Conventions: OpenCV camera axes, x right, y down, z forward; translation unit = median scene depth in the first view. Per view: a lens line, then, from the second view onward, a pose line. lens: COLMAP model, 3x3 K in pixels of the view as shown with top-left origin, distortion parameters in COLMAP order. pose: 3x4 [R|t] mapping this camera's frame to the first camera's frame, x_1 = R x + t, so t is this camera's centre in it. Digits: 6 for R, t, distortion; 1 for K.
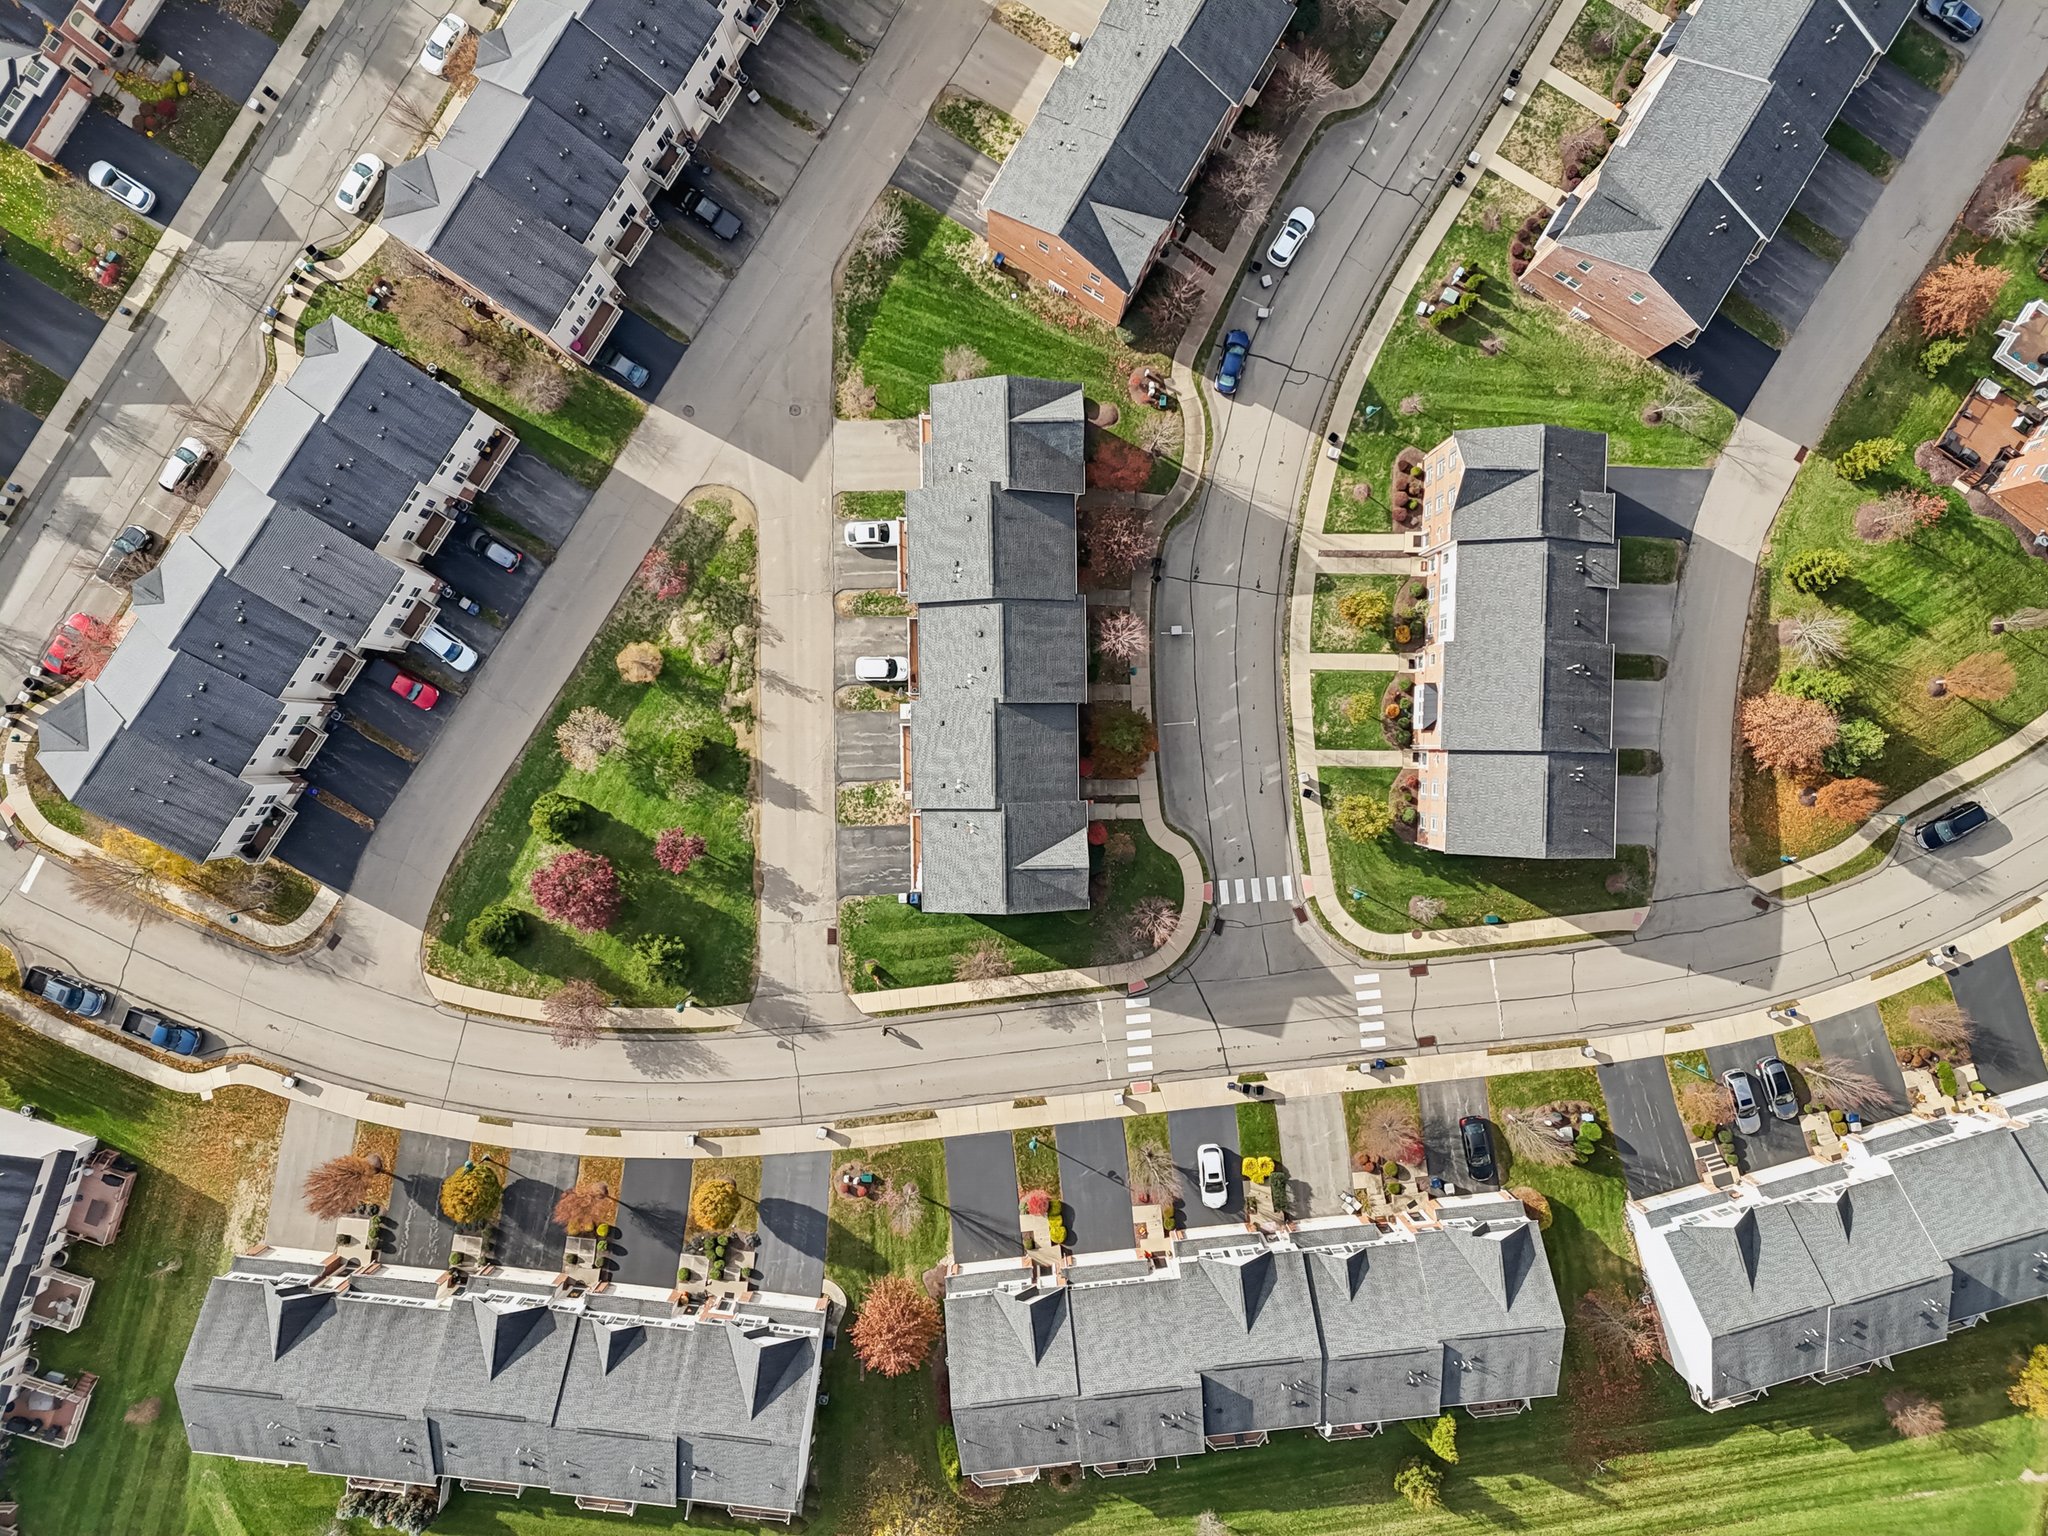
lens RADIAL K [[1486.9, 0, 1020.2], [0, 1486.9, 740.1], [0, 0, 1]] dist [0.063148, -0.057942]
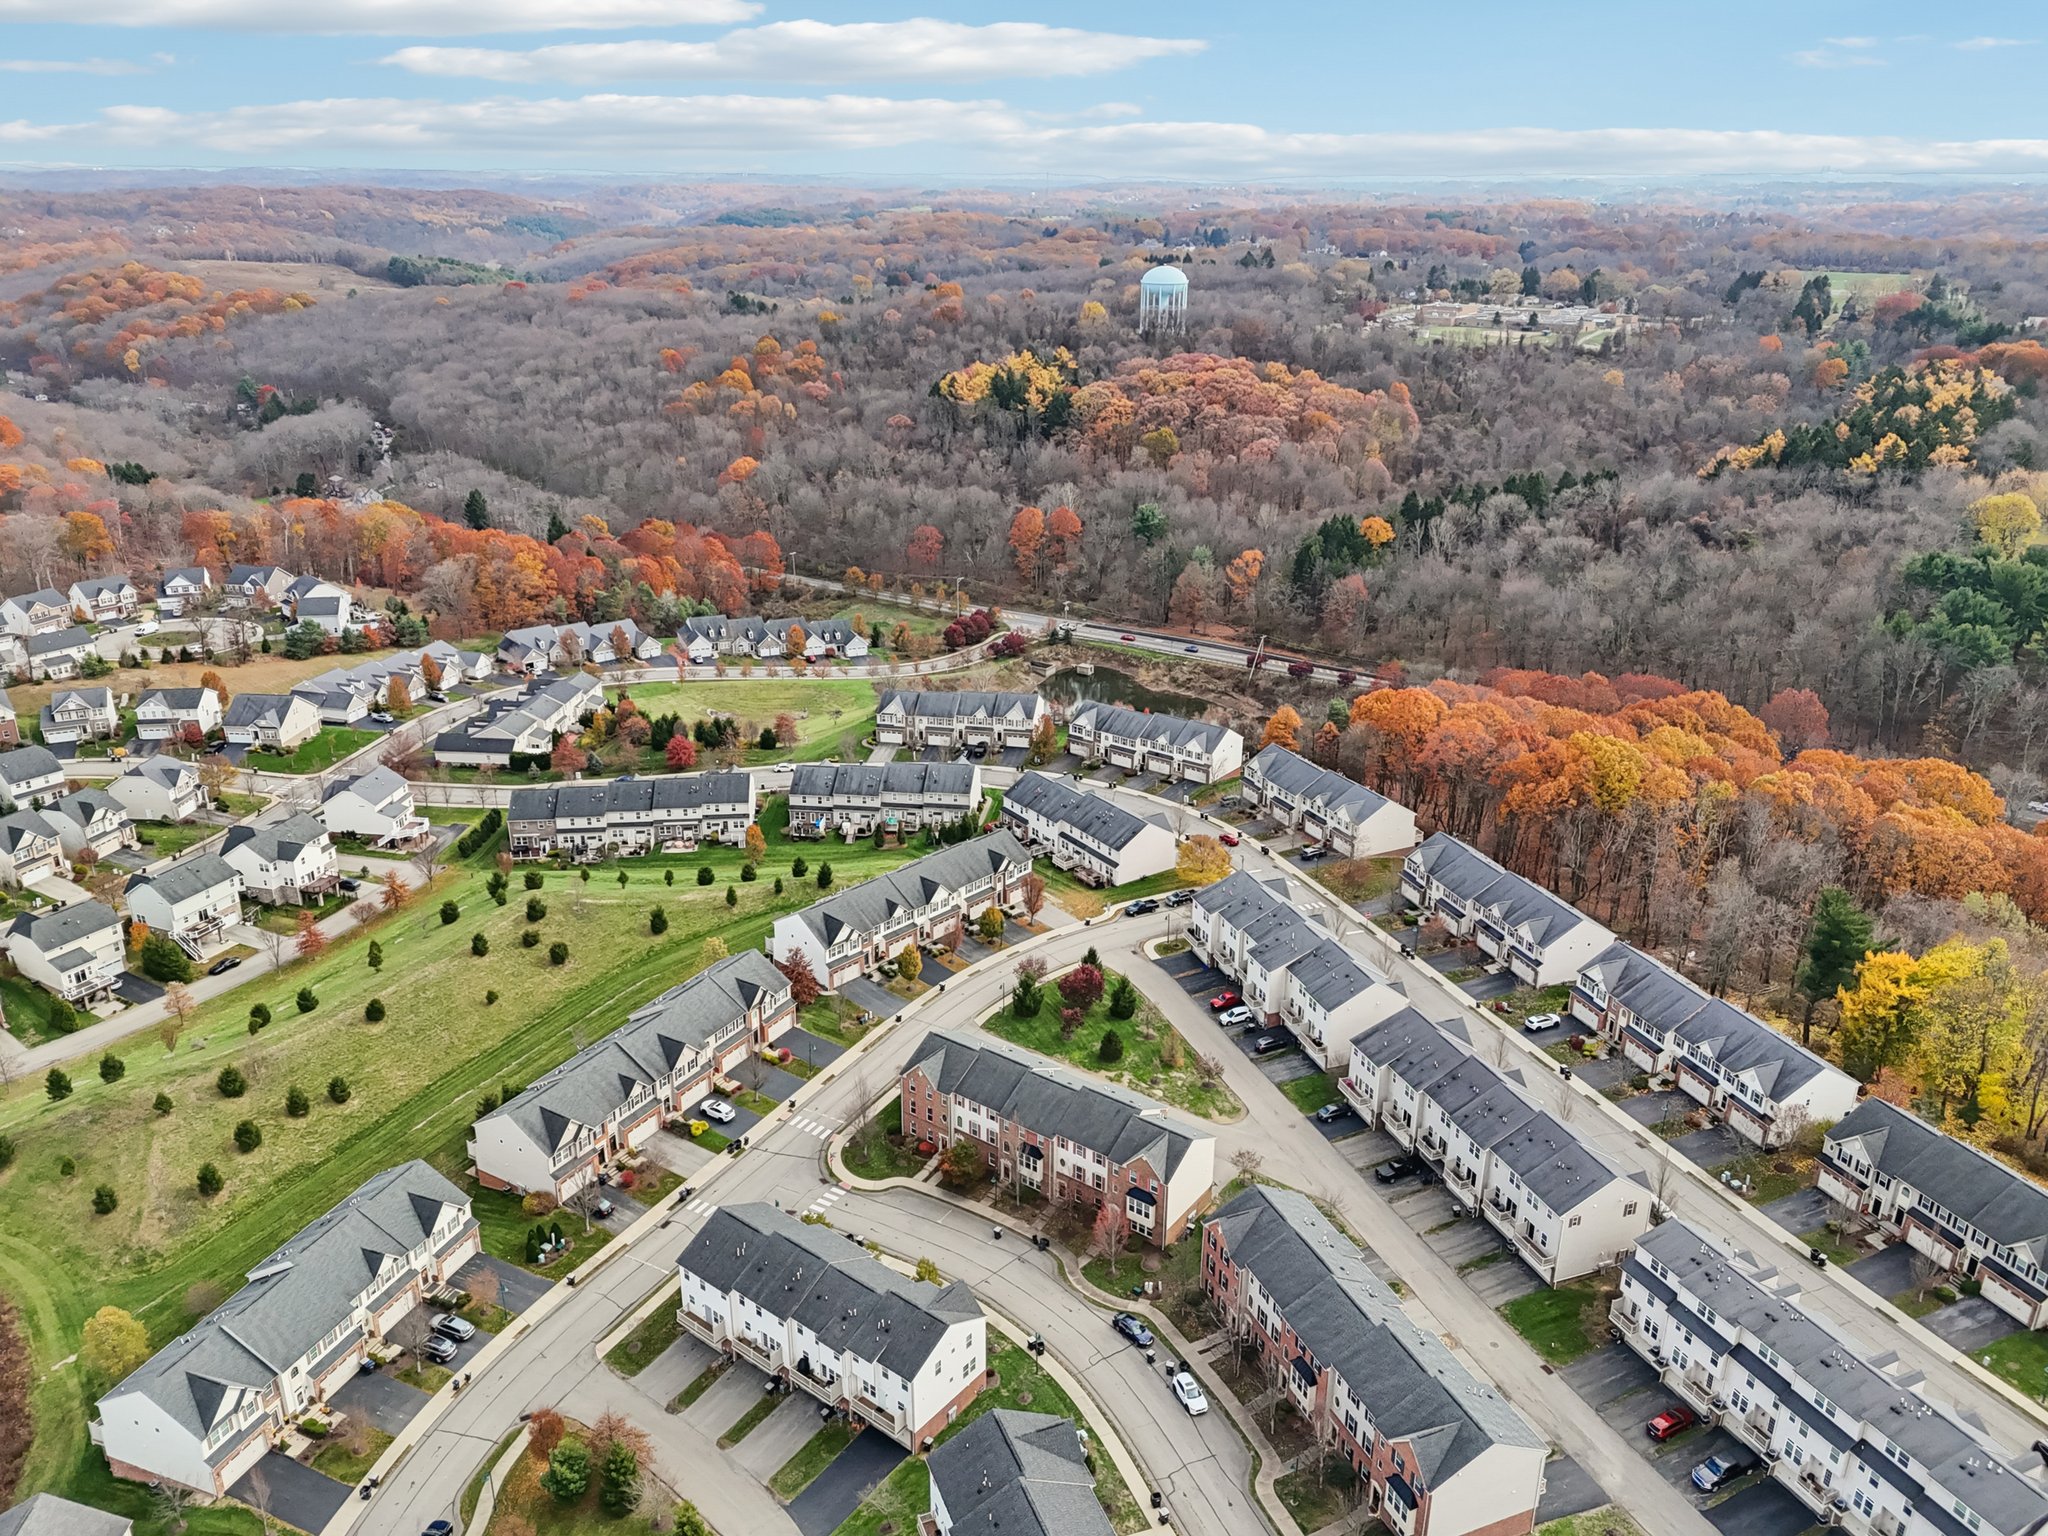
lens RADIAL K [[1510.6, 0, 1027.0], [0, 1510.6, 775.8], [0, 0, 1]] dist [0.125429, -0.139706]
pose [[-0.599586, 0.288906, -0.746344, 1.053962], [-0.800190, -0.232558, 0.552822, -0.803765], [-0.013854, 0.928682, 0.370619, 0.047090]]
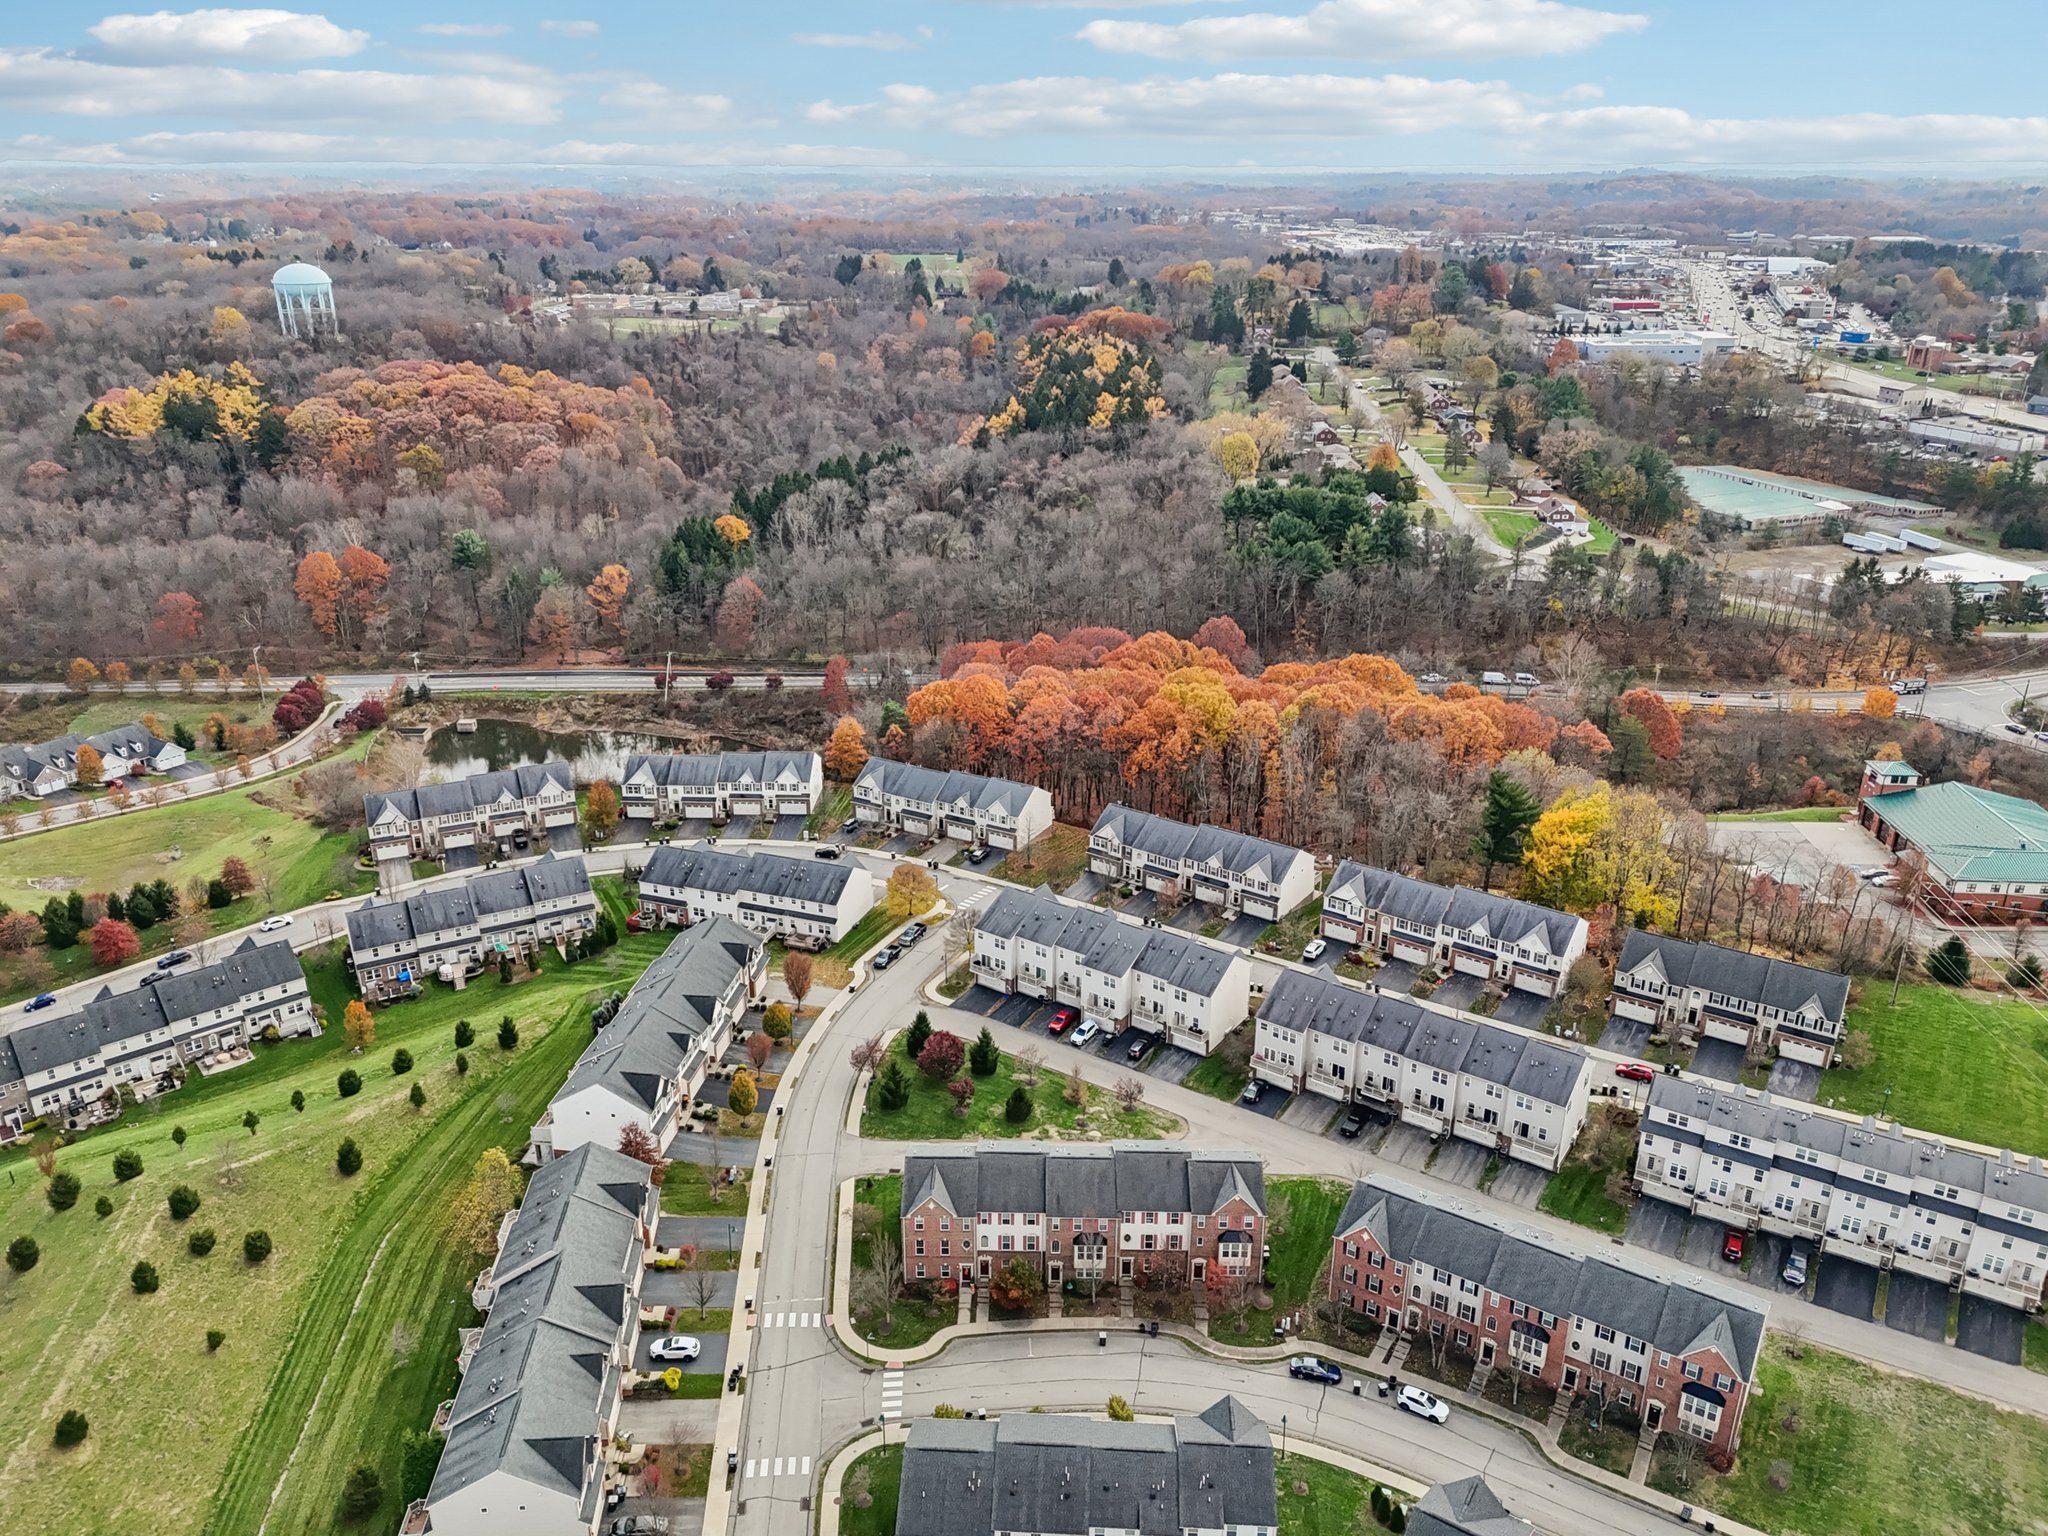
lens RADIAL K [[1509.5, 0, 1024.0], [0, 1509.5, 768.0], [0, 0, 1]] dist [0.098236, -0.107346]
pose [[-0.033181, 0.366898, -0.929669, 1.153042], [-0.999410, -0.020397, 0.027620, -0.032453], [-0.008829, 0.930038, 0.367358, 0.054020]]
